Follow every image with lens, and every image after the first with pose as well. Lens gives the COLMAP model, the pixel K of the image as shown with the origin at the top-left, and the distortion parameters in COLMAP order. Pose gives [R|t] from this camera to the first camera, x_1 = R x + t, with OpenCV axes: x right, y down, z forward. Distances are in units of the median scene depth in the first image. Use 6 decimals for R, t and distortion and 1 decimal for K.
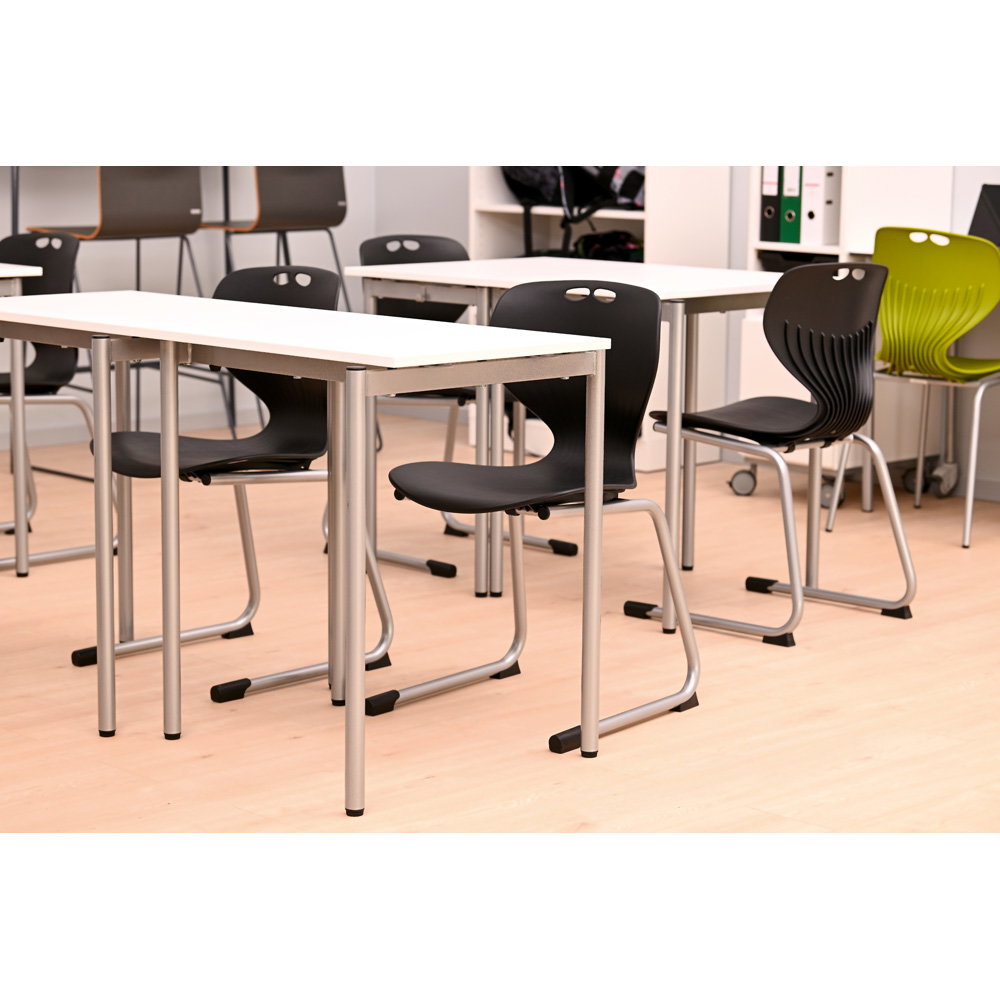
lens RADIAL K [[2467.9, 0, 497.4], [0, 2467.9, 502.8], [0, 0, 1]] dist [0.016498, 0.000000]
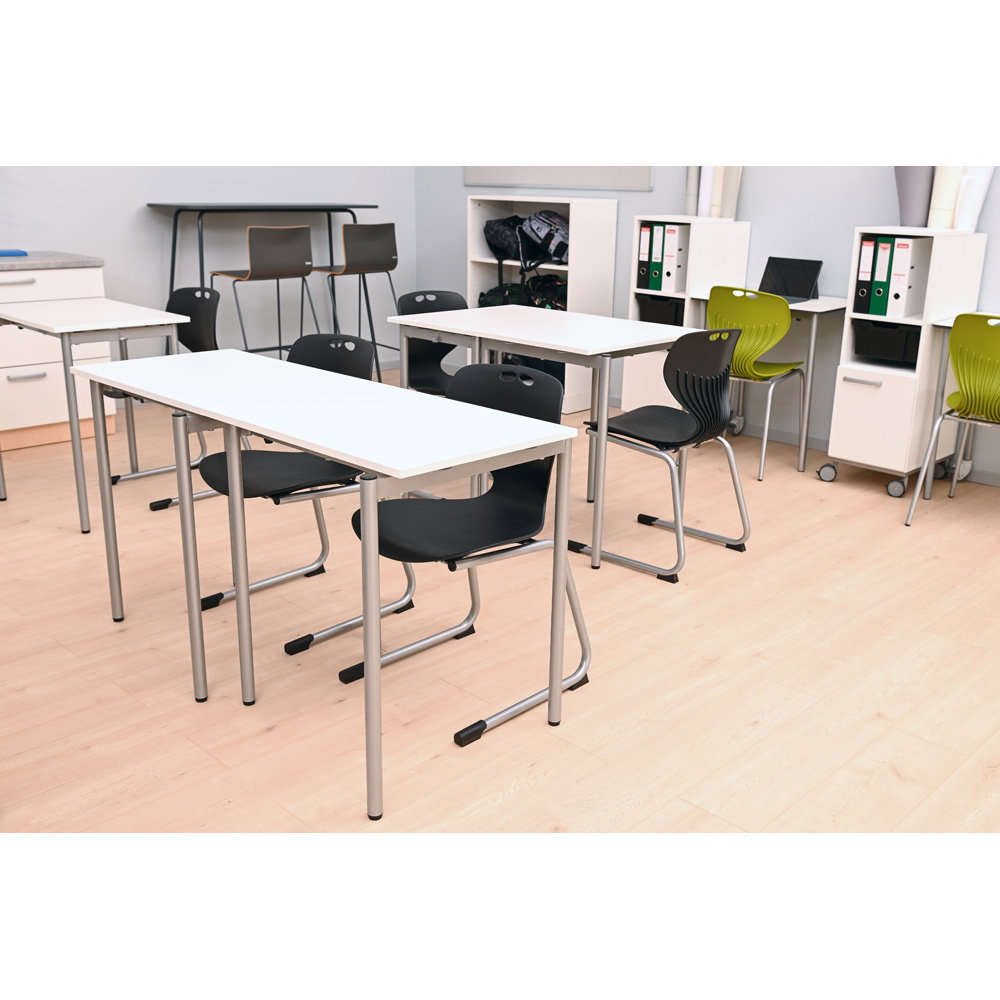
lens RADIAL K [[1034.9, 0, 526.0], [0, 1034.9, 501.4], [0, 0, 1]] dist [-0.016636, 0.000000]
pose [[0.999036, 0.000819, 0.043889, -0.002622], [-0.006998, 0.990008, 0.140835, -0.073509], [-0.043335, -0.141006, 0.989060, 0.333985]]
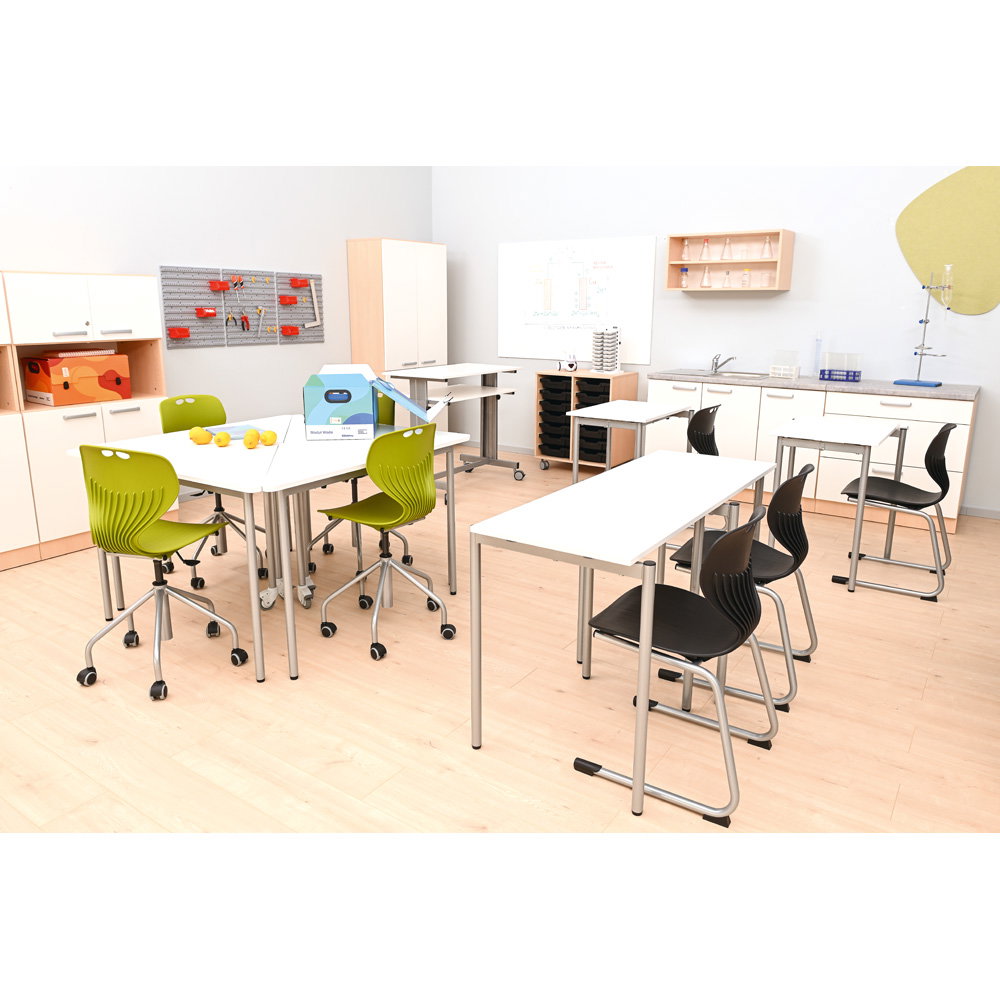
lens RADIAL K [[754.4, 0, 504.4], [0, 754.4, 470.0], [0, 0, 1]] dist [0.005838, 0.003057]
pose [[0.212676, 0.212324, -0.953775, 0.322075], [-0.159774, 0.970525, 0.180426, -0.136218], [0.963972, 0.114017, 0.240331, 0.573776]]
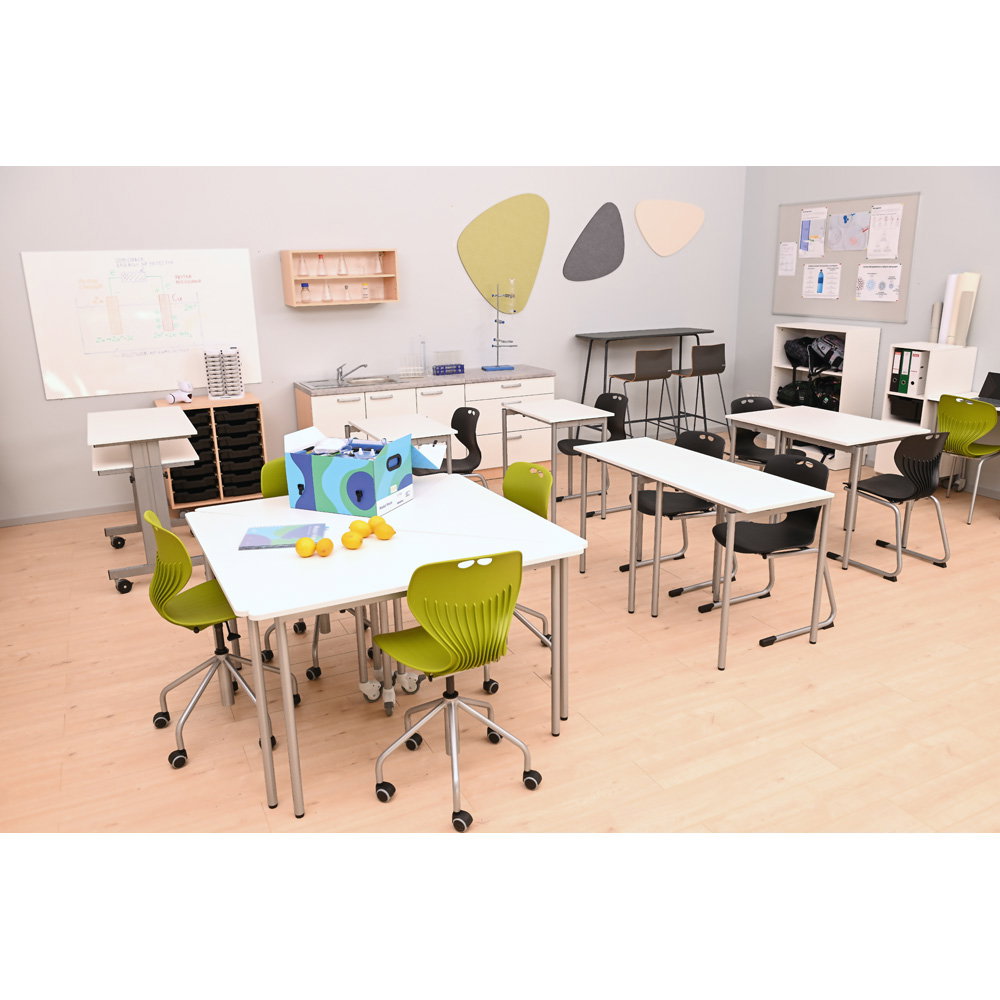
lens RADIAL K [[818.0, 0, 503.4], [0, 818.0, 502.8], [0, 0, 1]] dist [-0.006033, -0.012107]
pose [[0.951755, 0.062433, -0.300440, -0.018260], [-0.023917, 0.991198, 0.130209, -0.112525], [0.305925, -0.116741, 0.944871, 0.065174]]
